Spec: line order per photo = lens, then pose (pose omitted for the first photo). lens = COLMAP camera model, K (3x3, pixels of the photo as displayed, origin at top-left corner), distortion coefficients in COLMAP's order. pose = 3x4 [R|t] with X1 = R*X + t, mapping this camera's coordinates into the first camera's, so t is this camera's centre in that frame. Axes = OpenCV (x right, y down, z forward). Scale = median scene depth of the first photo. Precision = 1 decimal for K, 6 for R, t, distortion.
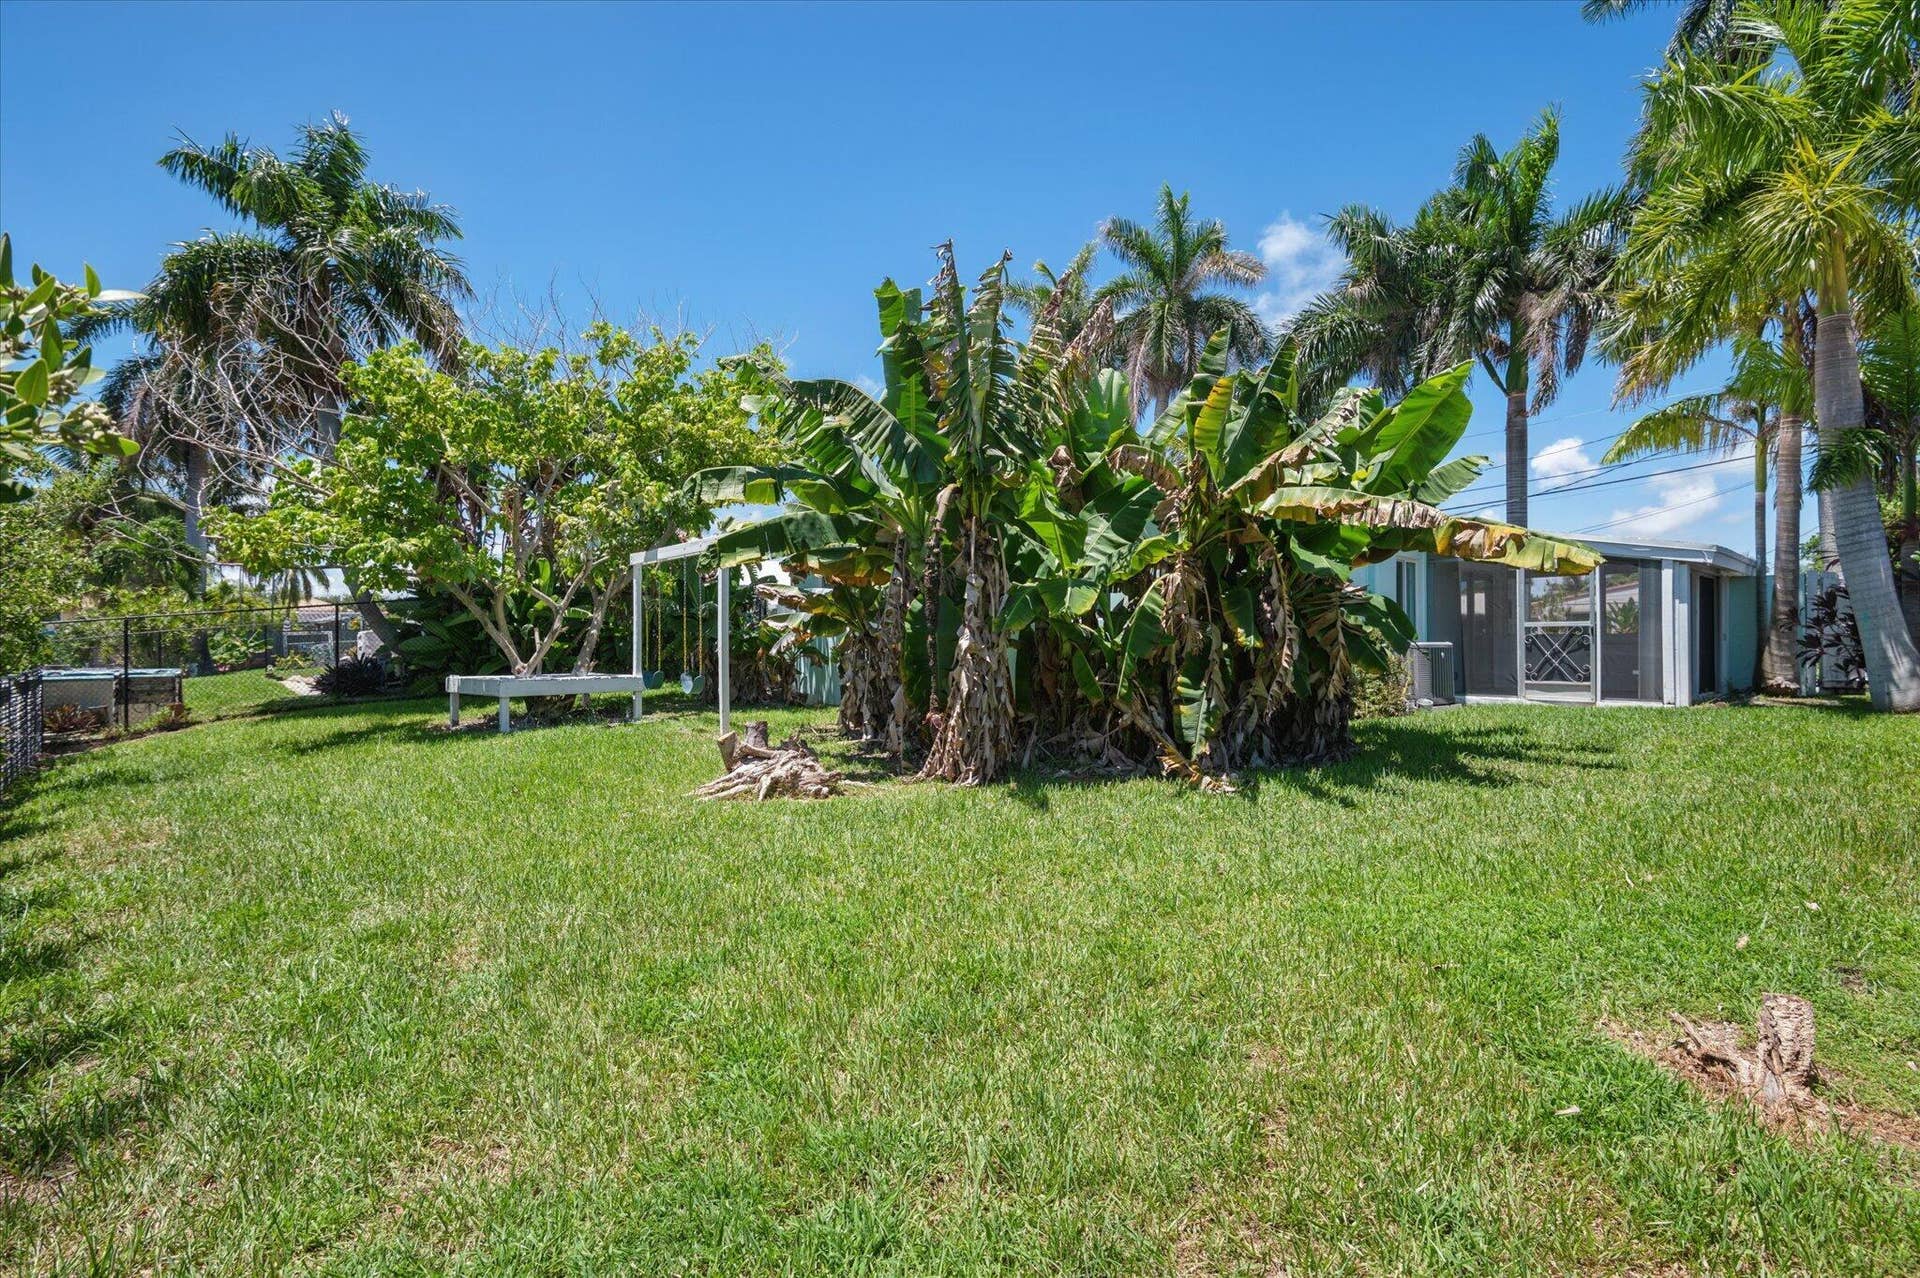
lens RADIAL K [[903.1, 0, 967.8], [0, 903.1, 661.2], [0, 0, 1]] dist [-0.034429, -0.000261]
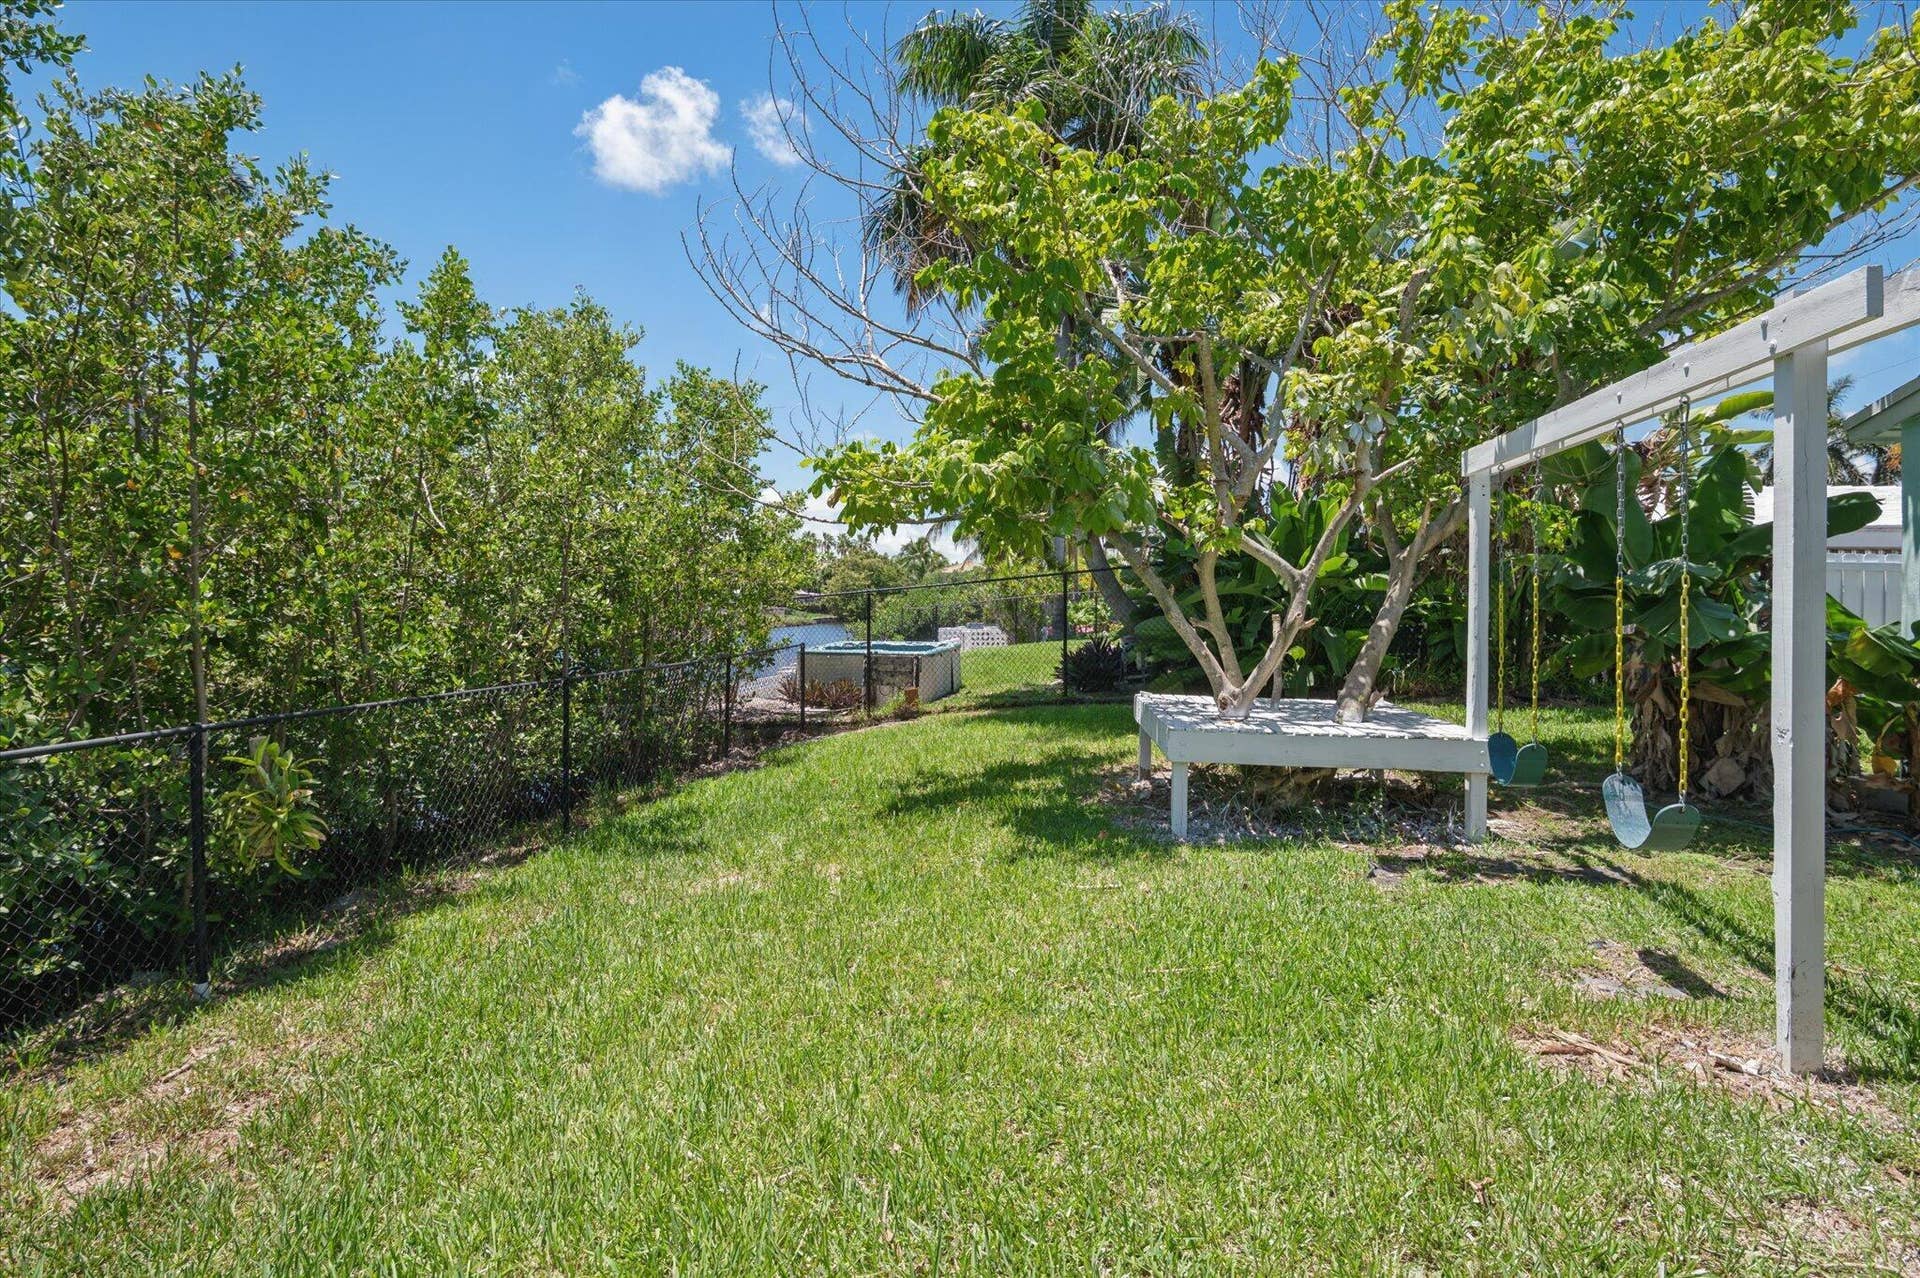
lens RADIAL K [[921.0, 0, 960.1], [0, 921.0, 599.4], [0, 0, 1]] dist [-0.004522, -0.000404]
pose [[0.628466, 0.006497, -0.777810, -0.175923], [-0.027416, 0.999529, -0.013802, -0.033833], [0.777353, 0.029998, 0.628348, 0.516617]]
